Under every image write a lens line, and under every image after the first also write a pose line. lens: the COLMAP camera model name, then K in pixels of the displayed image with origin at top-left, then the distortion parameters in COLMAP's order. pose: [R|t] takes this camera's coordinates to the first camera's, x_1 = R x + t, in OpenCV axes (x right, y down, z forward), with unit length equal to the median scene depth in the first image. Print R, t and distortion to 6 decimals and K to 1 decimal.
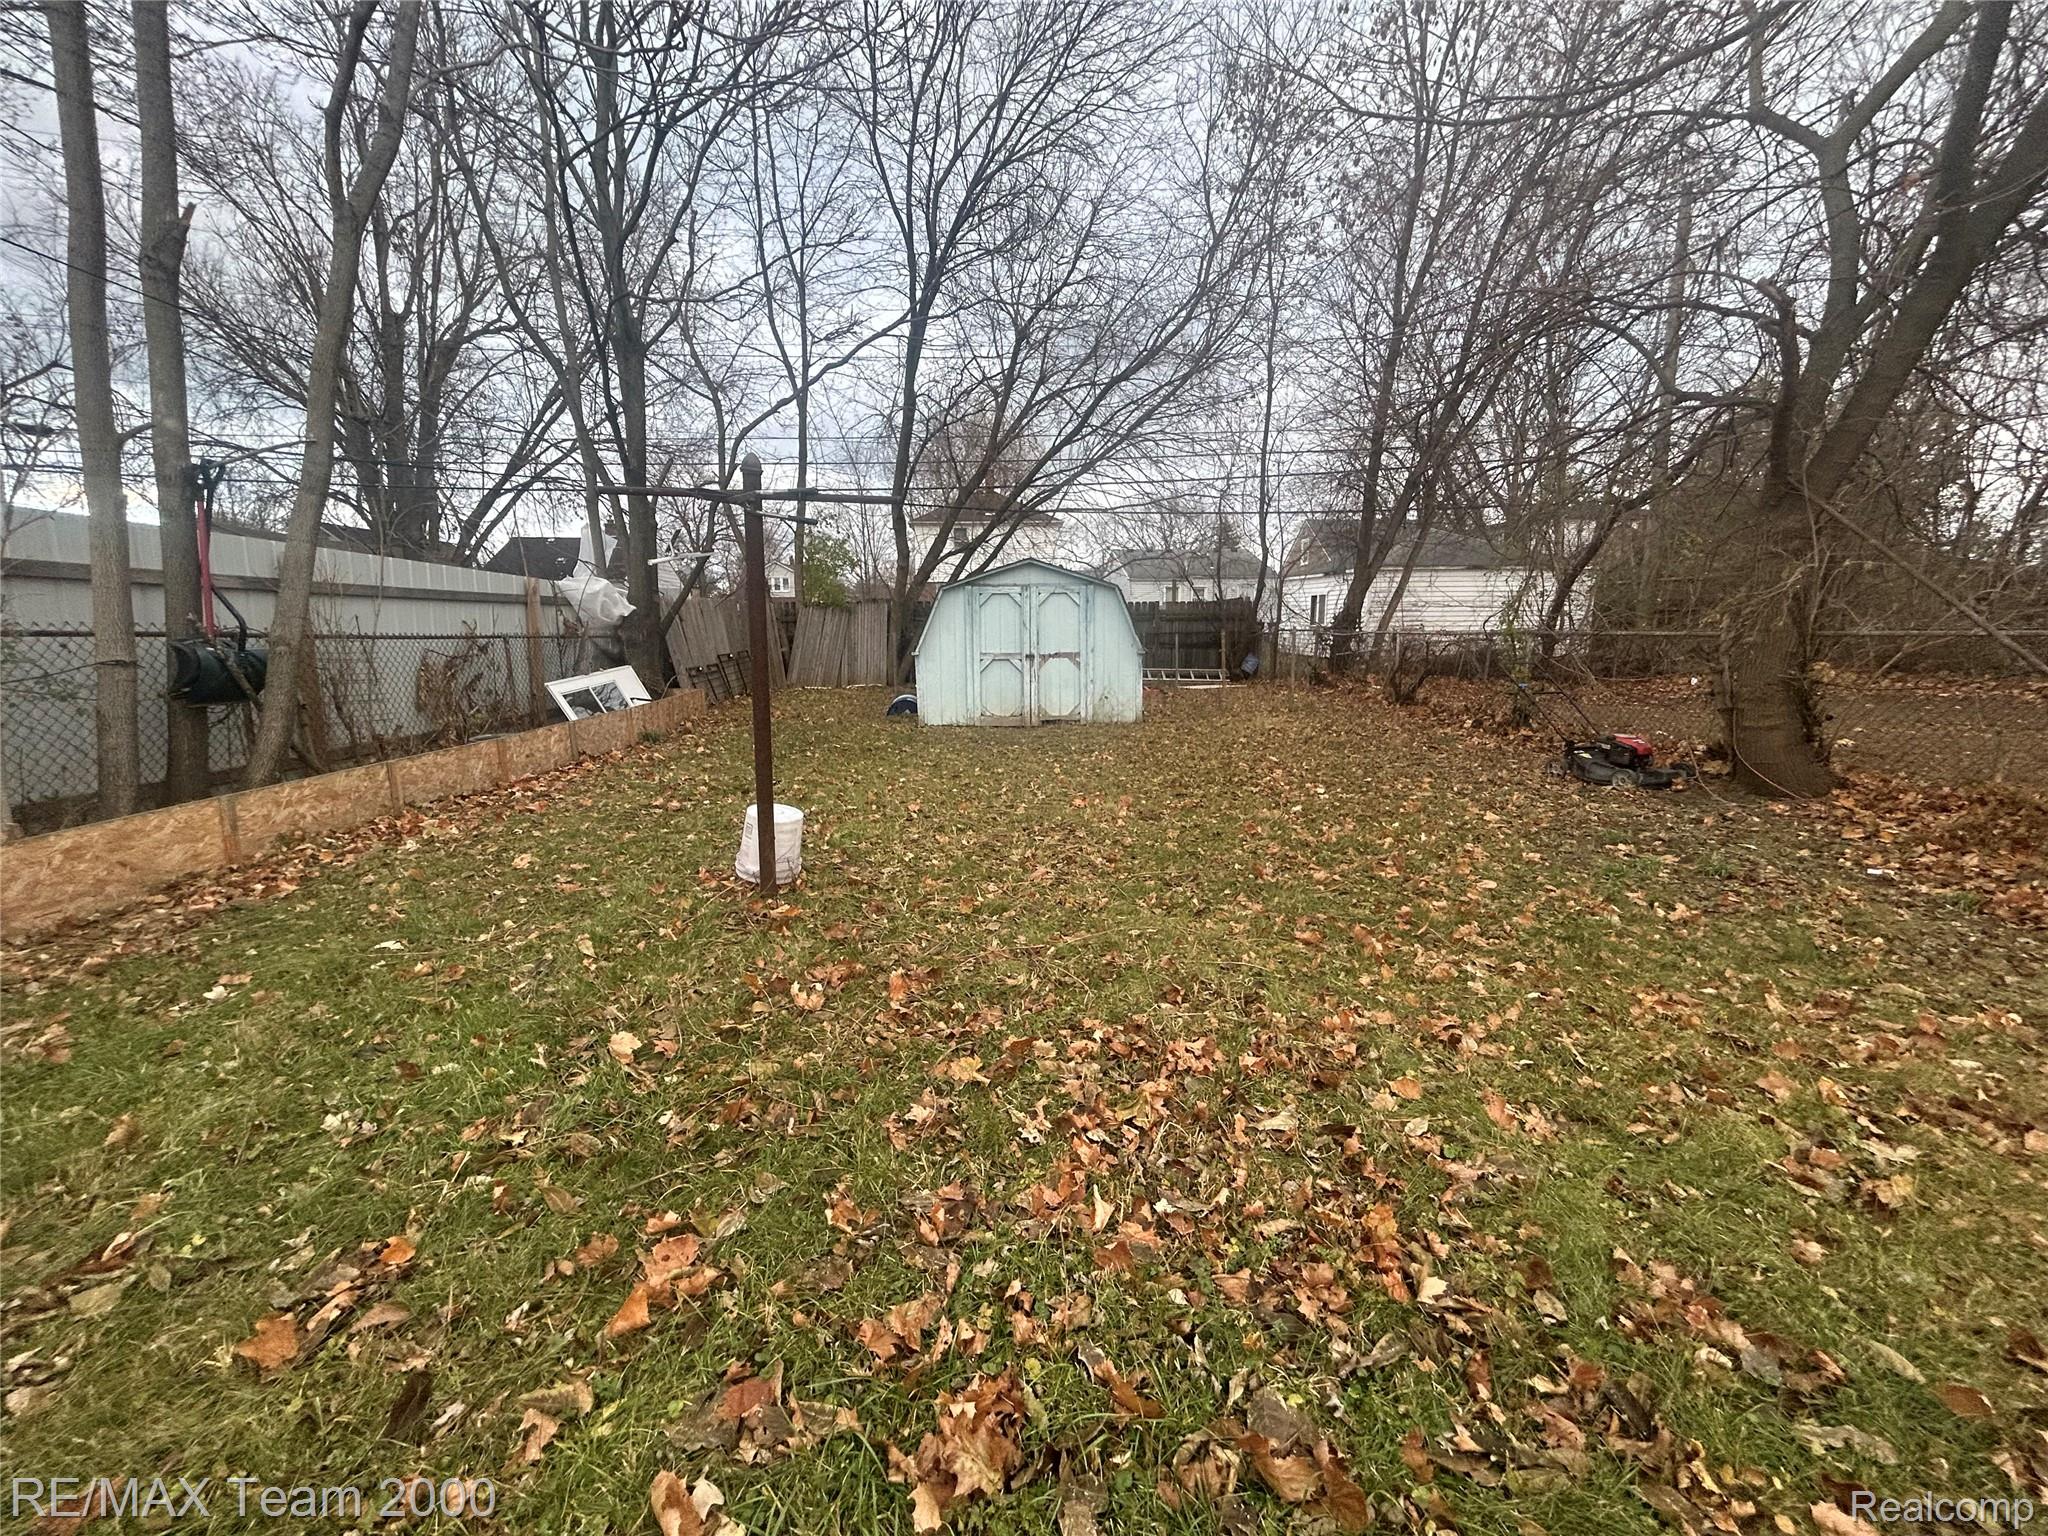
lens RADIAL K [[829.1, 0, 1025.3], [0, 829.1, 762.7], [0, 0, 1]] dist [-0.000193, 0.000732]
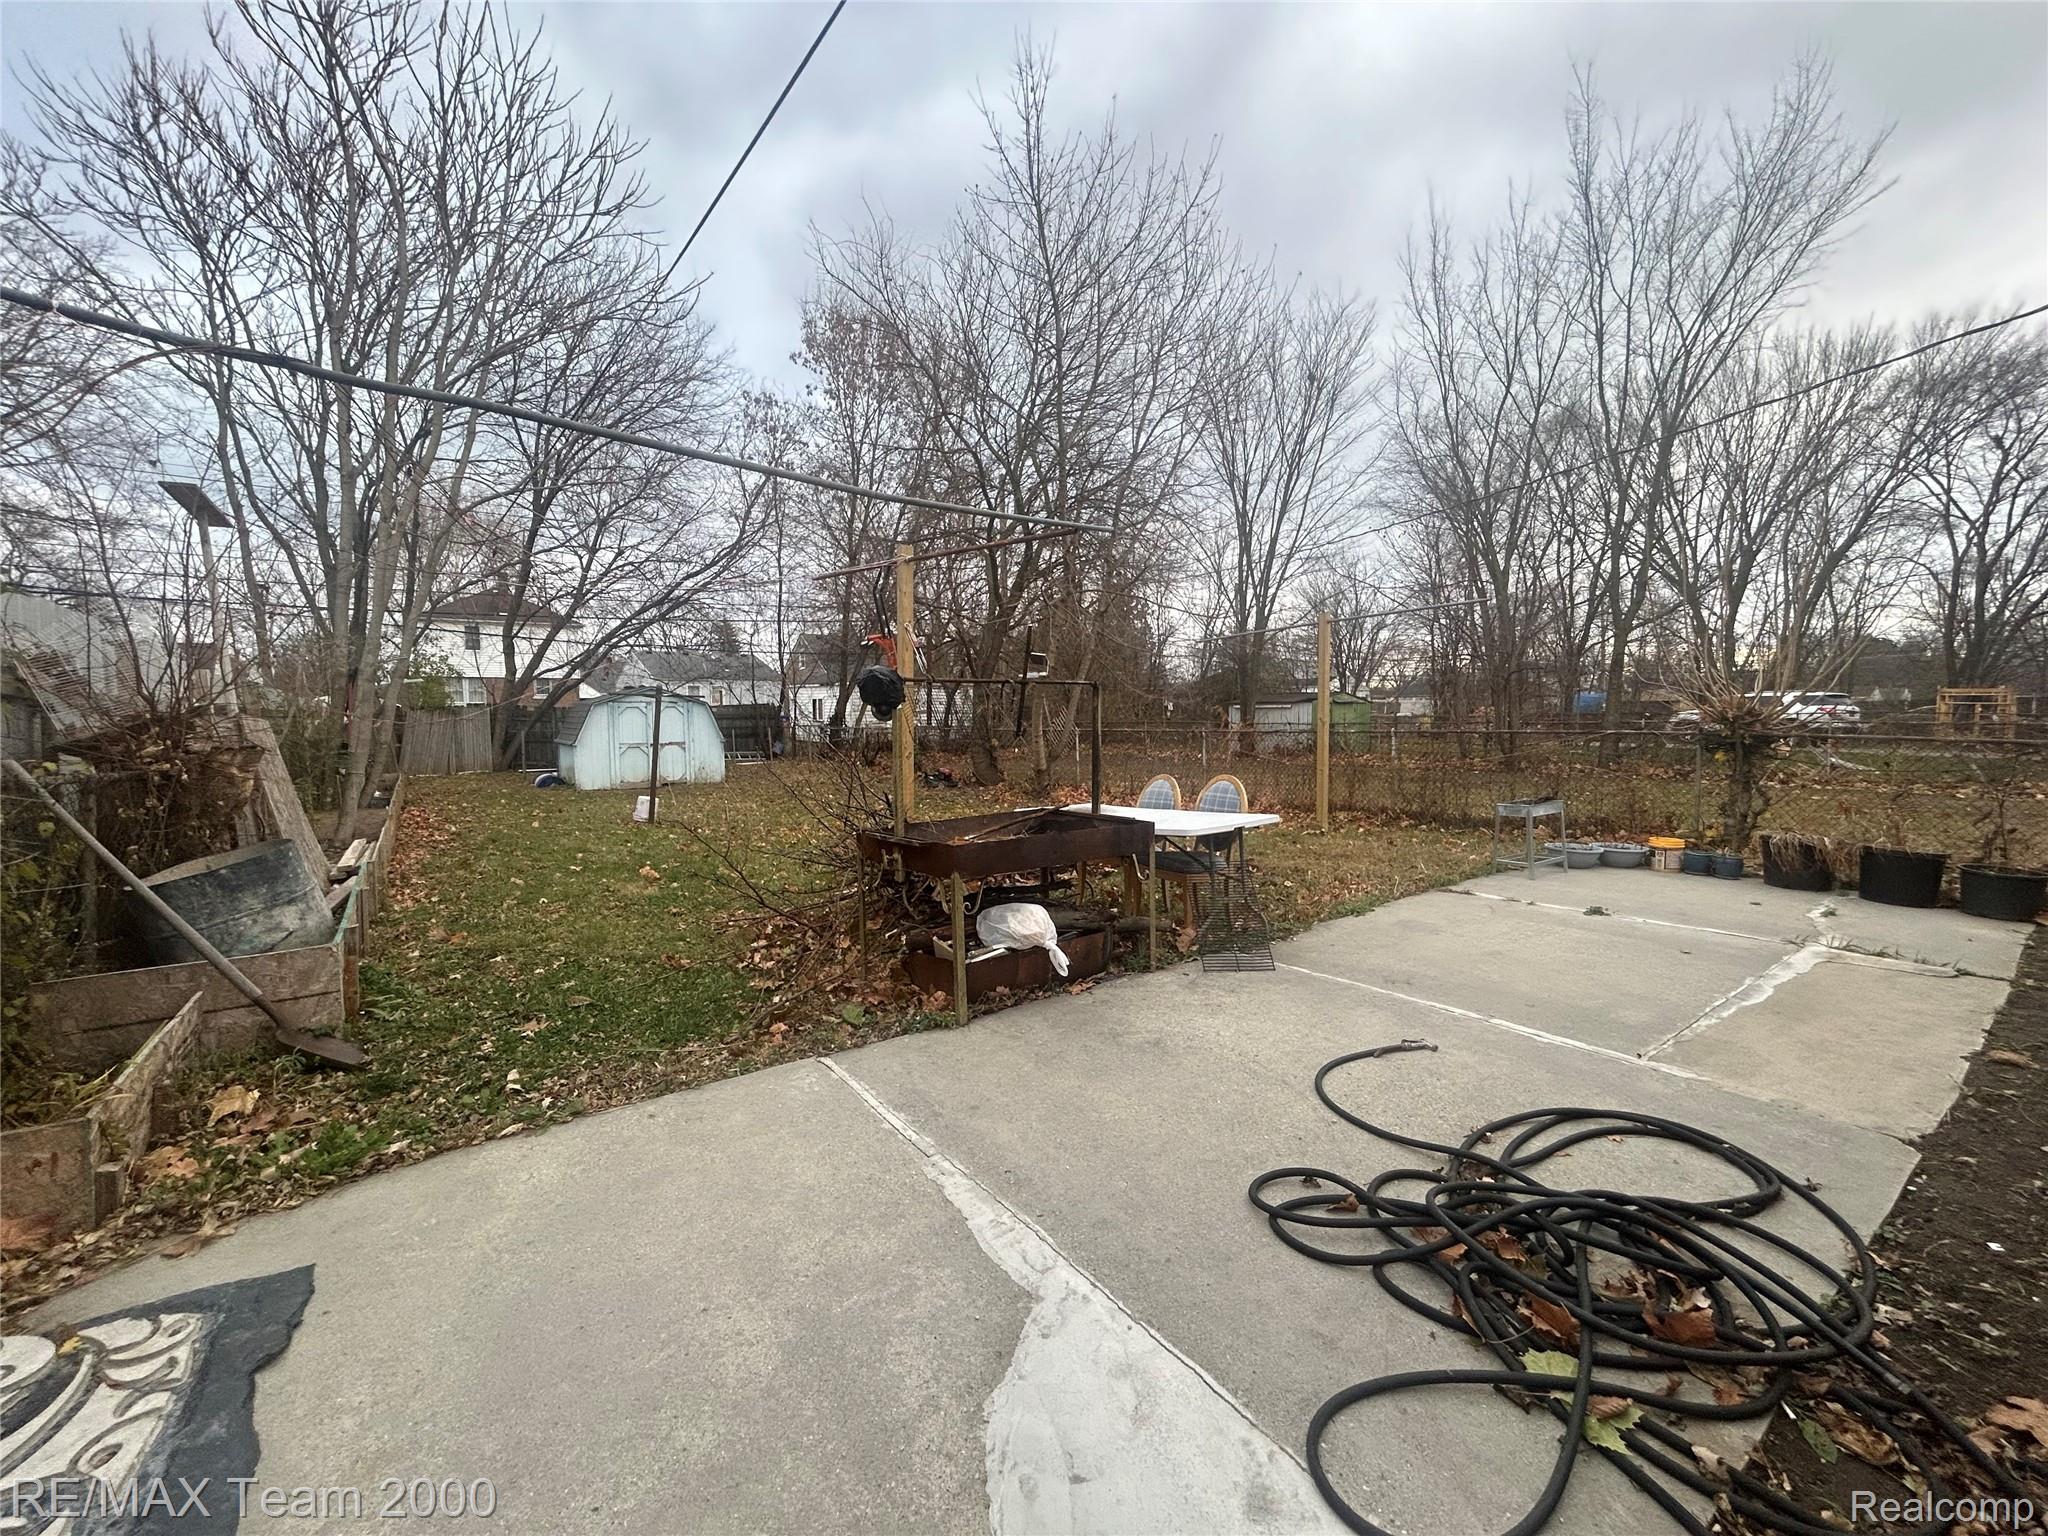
lens RADIAL K [[829.1, 0, 1023.6], [0, 829.1, 766.5], [0, 0, 1]] dist [-0.000193, 0.000732]
pose [[0.835505, -0.036824, 0.548247, -0.267851], [0.091947, 0.993053, -0.073424, 0.097311], [-0.541735, 0.111756, 0.833087, -0.720983]]
